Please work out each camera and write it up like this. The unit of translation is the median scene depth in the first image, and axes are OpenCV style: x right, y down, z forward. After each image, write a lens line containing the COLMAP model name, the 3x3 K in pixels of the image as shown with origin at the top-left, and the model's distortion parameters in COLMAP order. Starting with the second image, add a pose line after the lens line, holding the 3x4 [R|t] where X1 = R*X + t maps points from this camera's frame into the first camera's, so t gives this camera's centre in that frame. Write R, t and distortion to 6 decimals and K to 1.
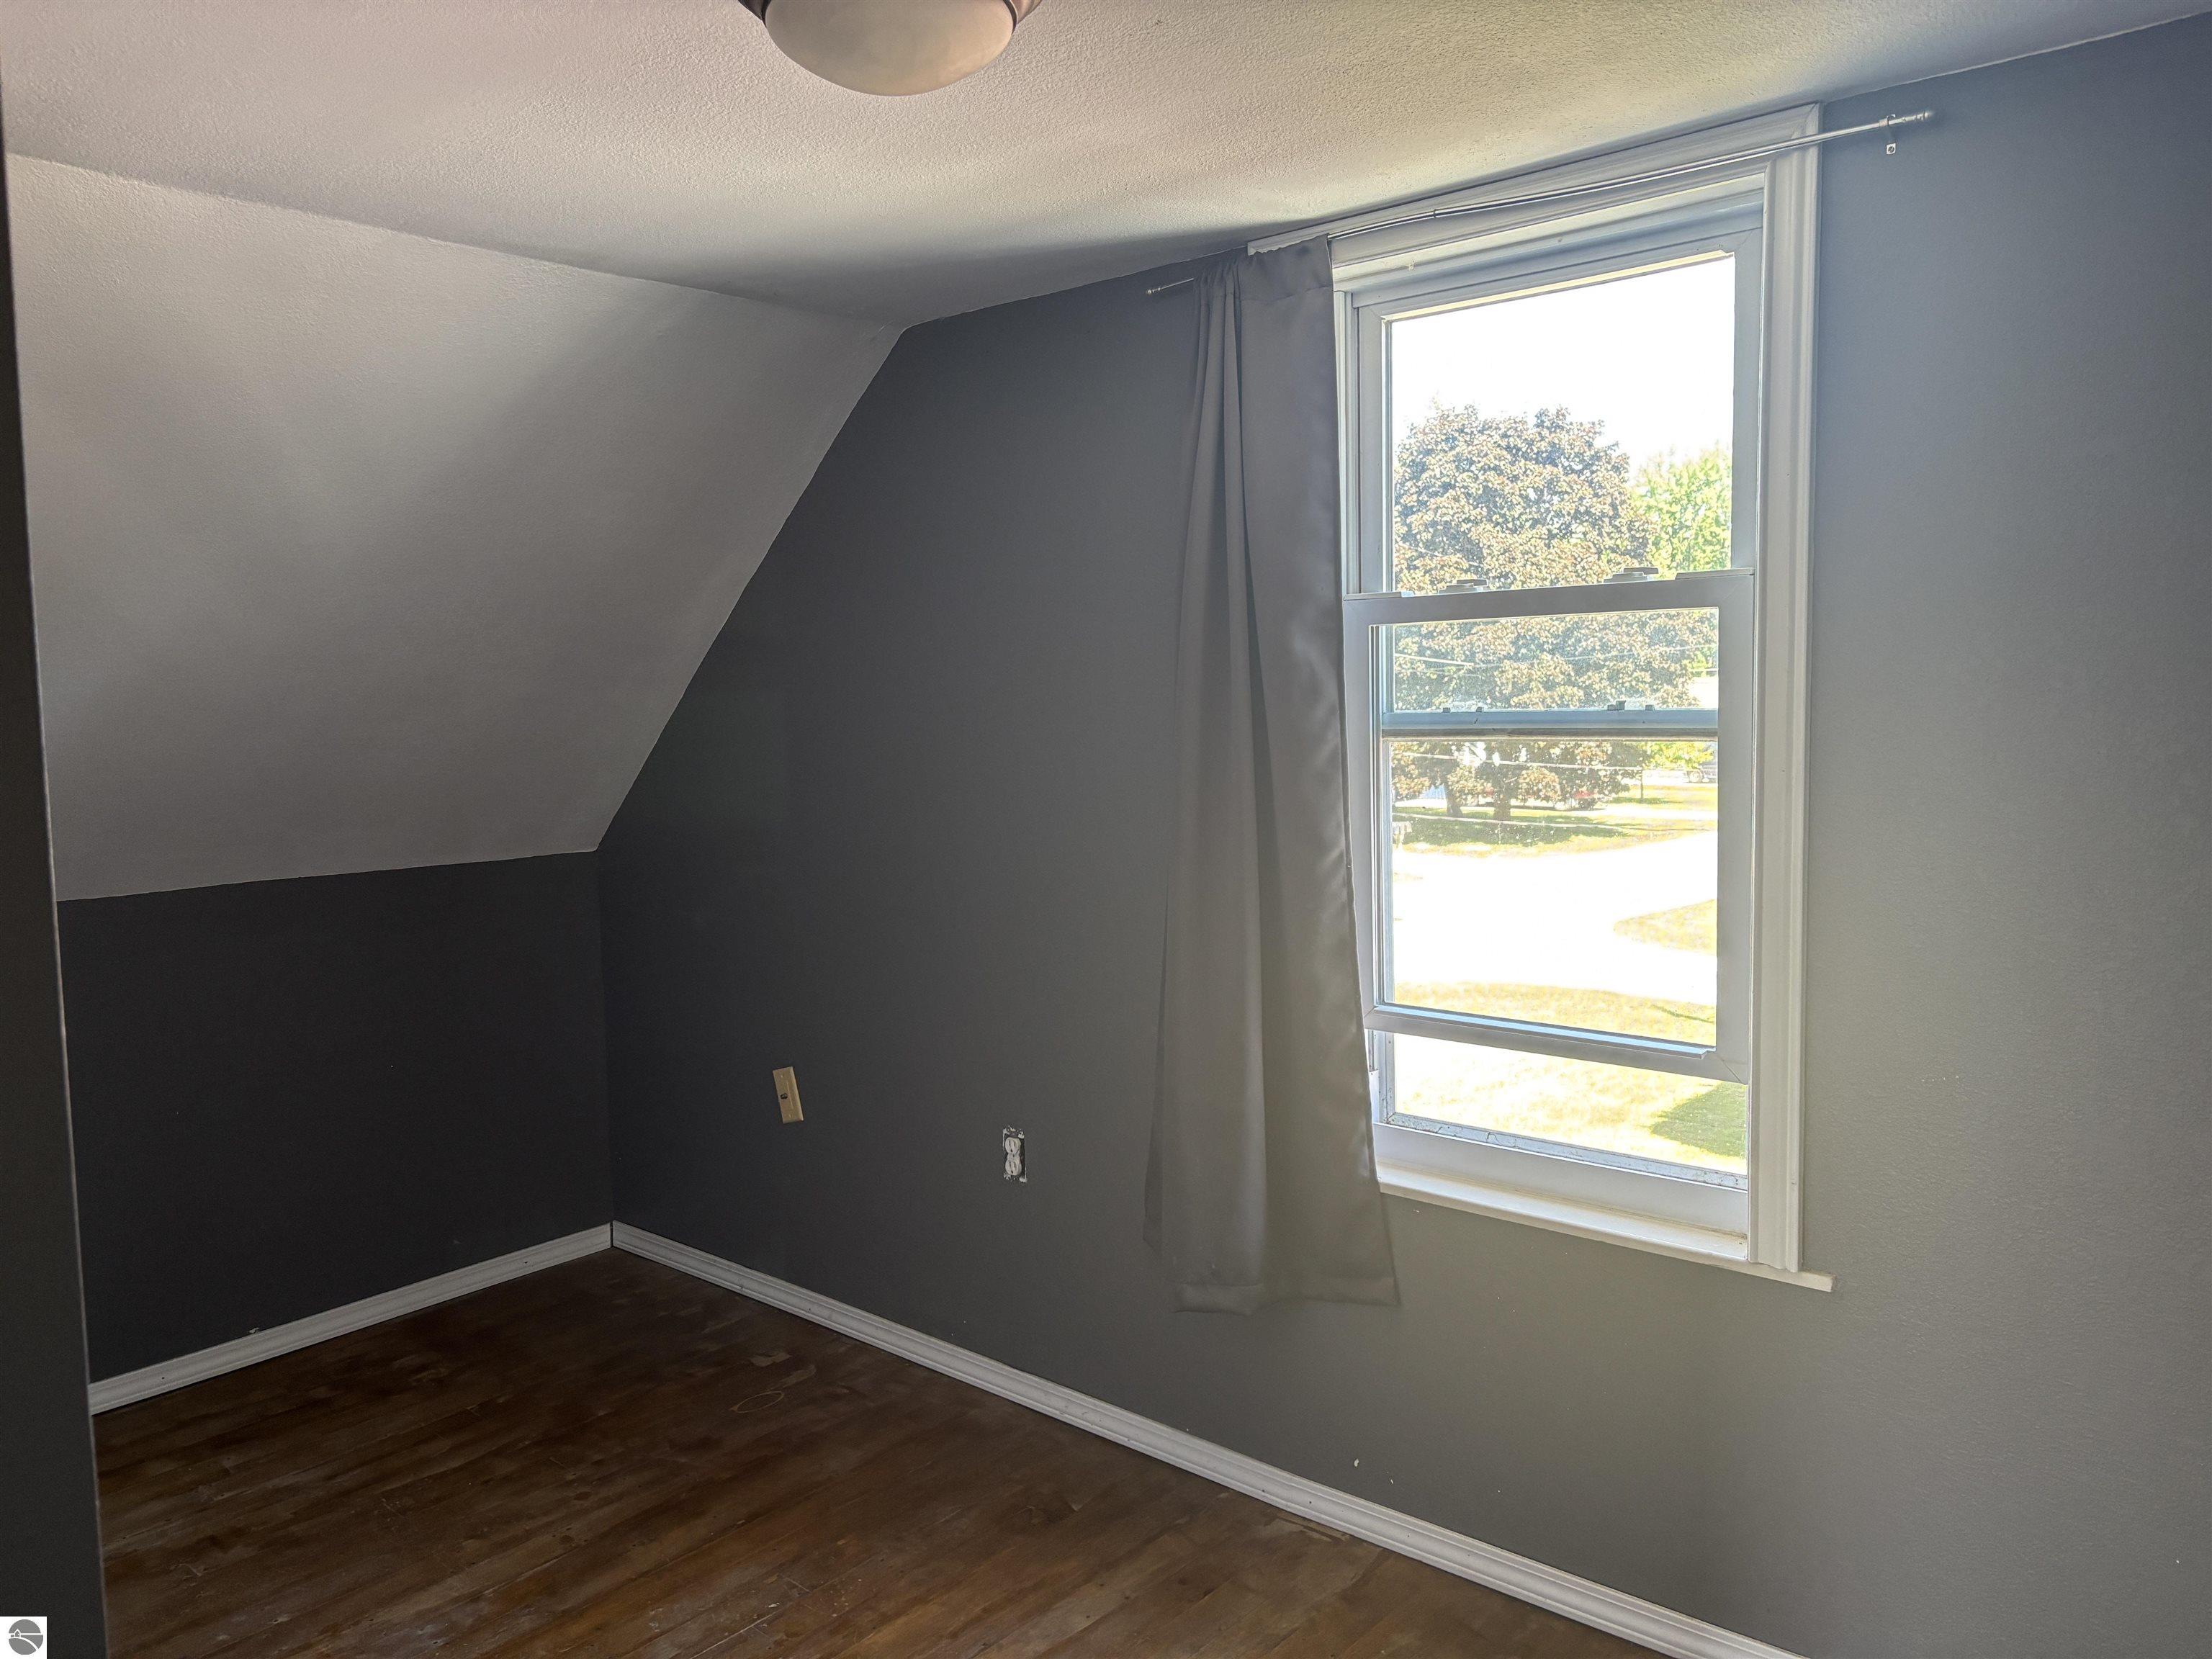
lens RADIAL K [[1687.7, 0, 1086.9], [0, 1687.7, 831.1], [0, 0, 1]] dist [0.048359, -0.049404]
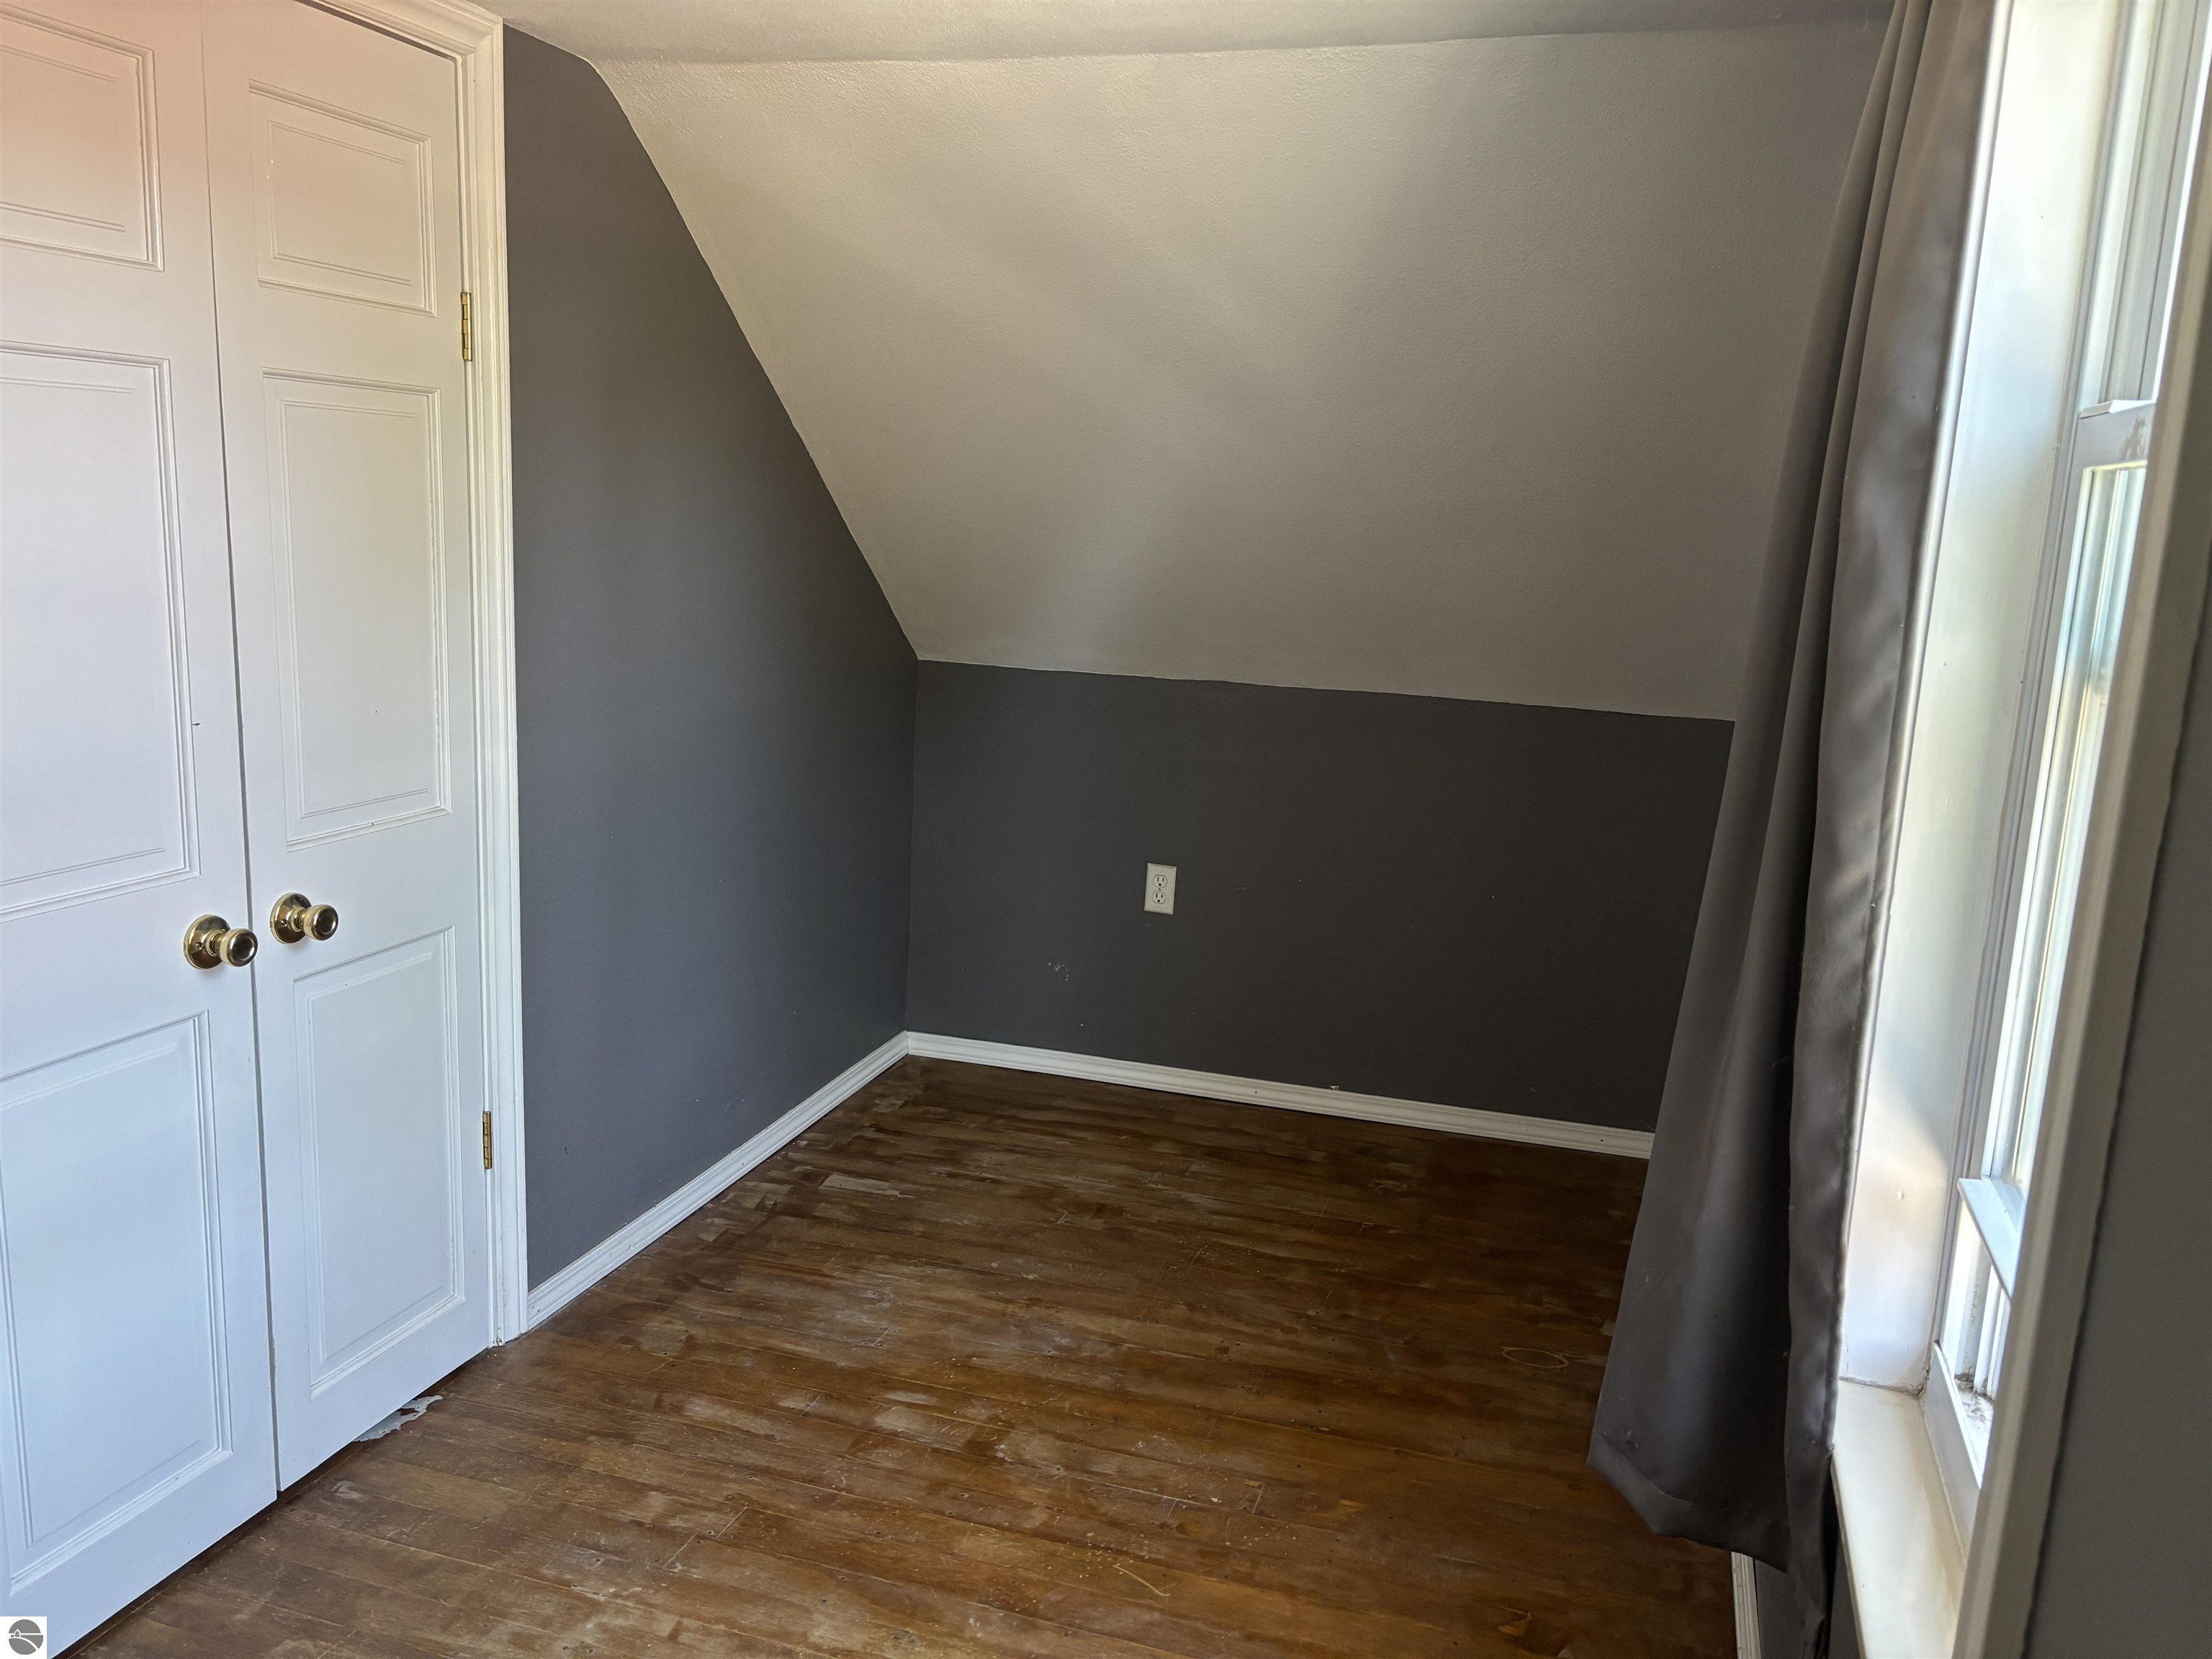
lens RADIAL K [[1687.7, 0, 1094.1], [0, 1687.7, 827.4], [0, 0, 1]] dist [0.048359, -0.049404]
pose [[0.389831, 0.216342, -0.895113, 0.559968], [-0.130396, 0.975187, 0.178906, -0.071675], [0.911608, 0.046976, 0.408368, 0.538524]]
